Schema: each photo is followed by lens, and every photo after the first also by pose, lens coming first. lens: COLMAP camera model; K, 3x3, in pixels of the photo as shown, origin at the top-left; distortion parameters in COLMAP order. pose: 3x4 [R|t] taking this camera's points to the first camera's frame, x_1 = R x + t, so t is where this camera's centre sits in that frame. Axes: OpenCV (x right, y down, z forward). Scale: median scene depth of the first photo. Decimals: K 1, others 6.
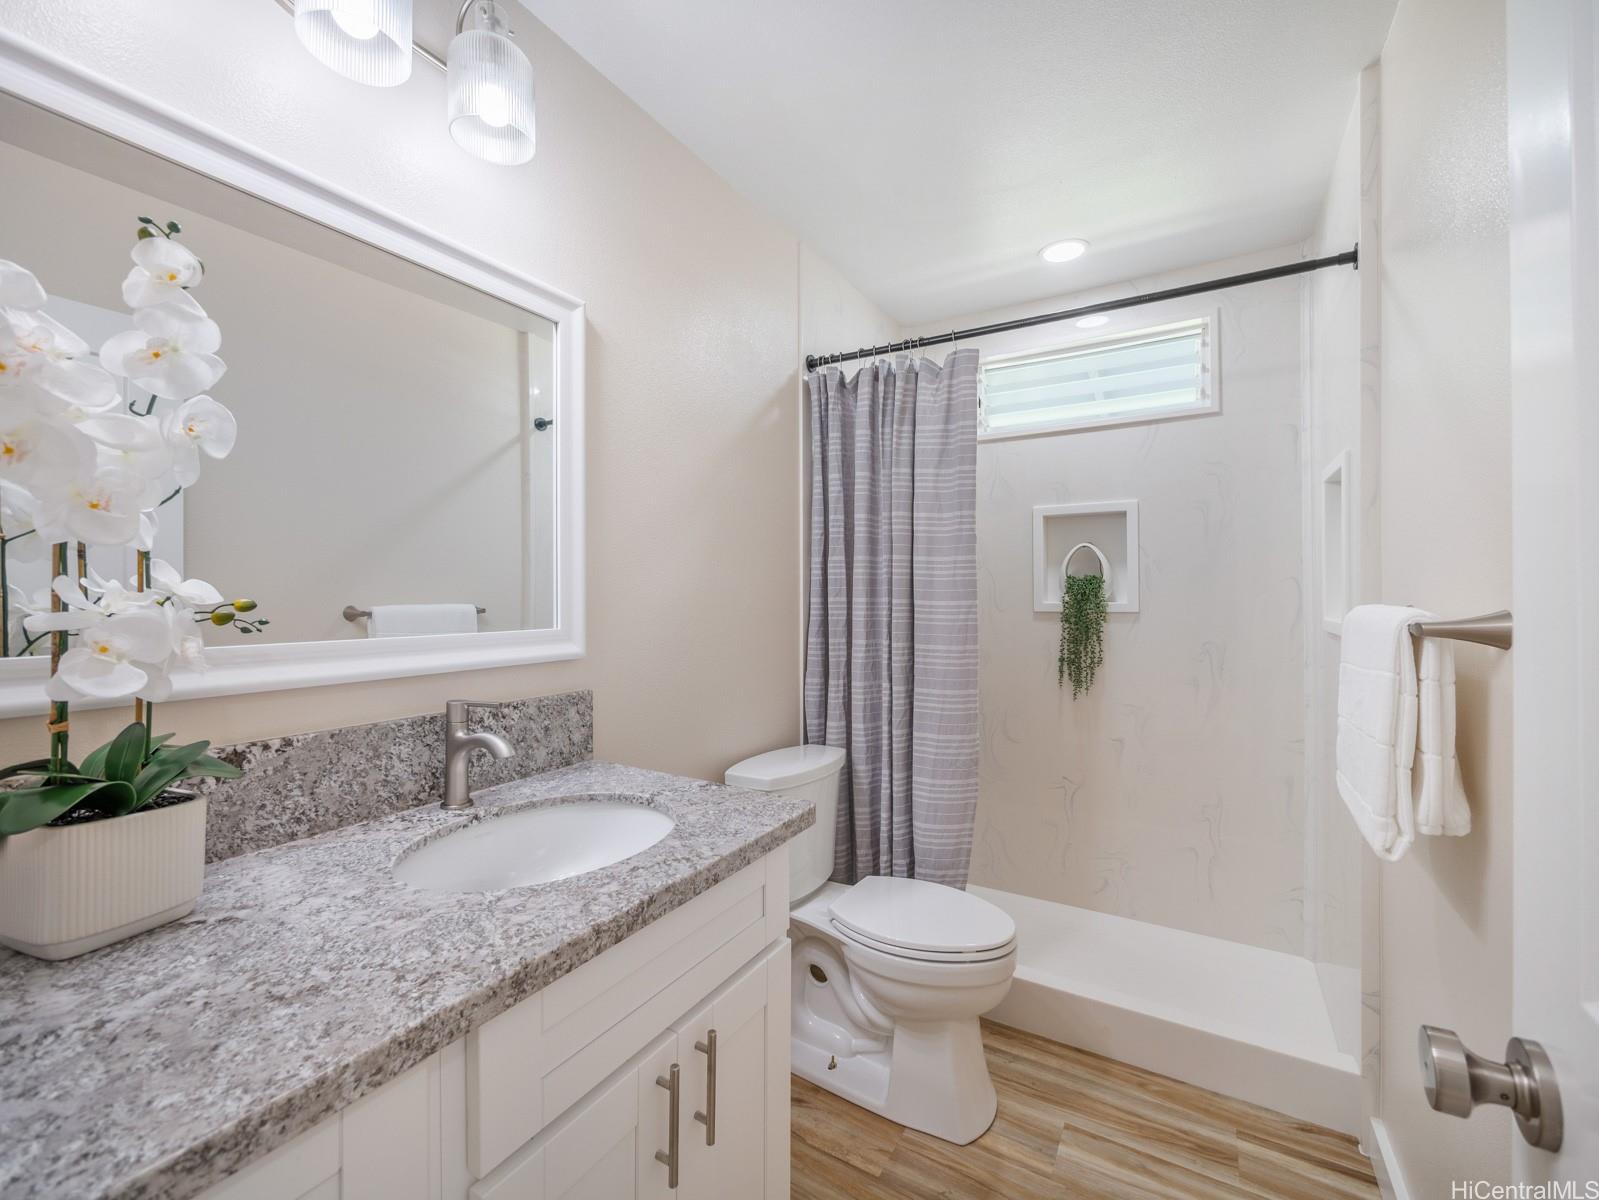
lens RADIAL K [[660.9, 0, 804.8], [0, 660.9, 590.7], [0, 0, 1]] dist [-0.013052, -0.000296]
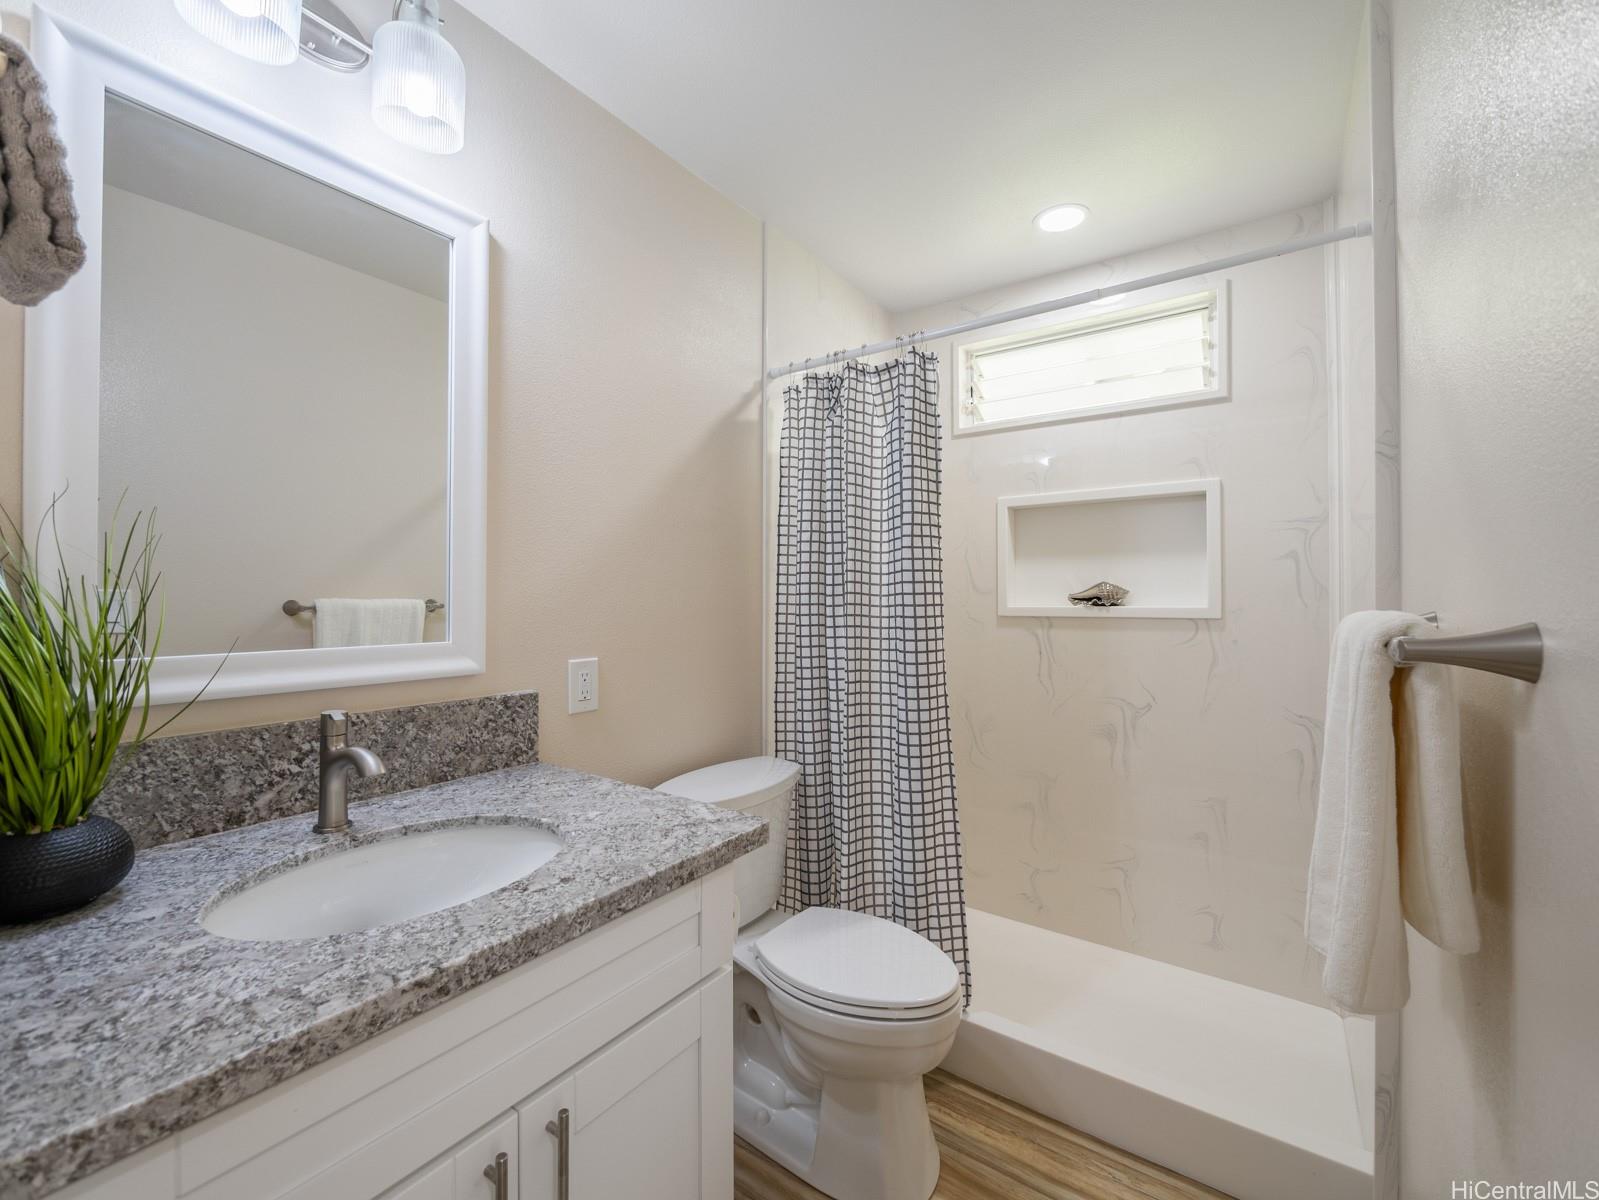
lens RADIAL K [[632.7, 0, 797.0], [0, 632.7, 581.6], [0, 0, 1]] dist [-0.022325, -0.000137]
pose [[0.997269, -0.006331, -0.073590, 0.148265], [0.005182, 0.999862, -0.015791, 0.000566], [0.073680, 0.015366, 0.997164, 0.131412]]
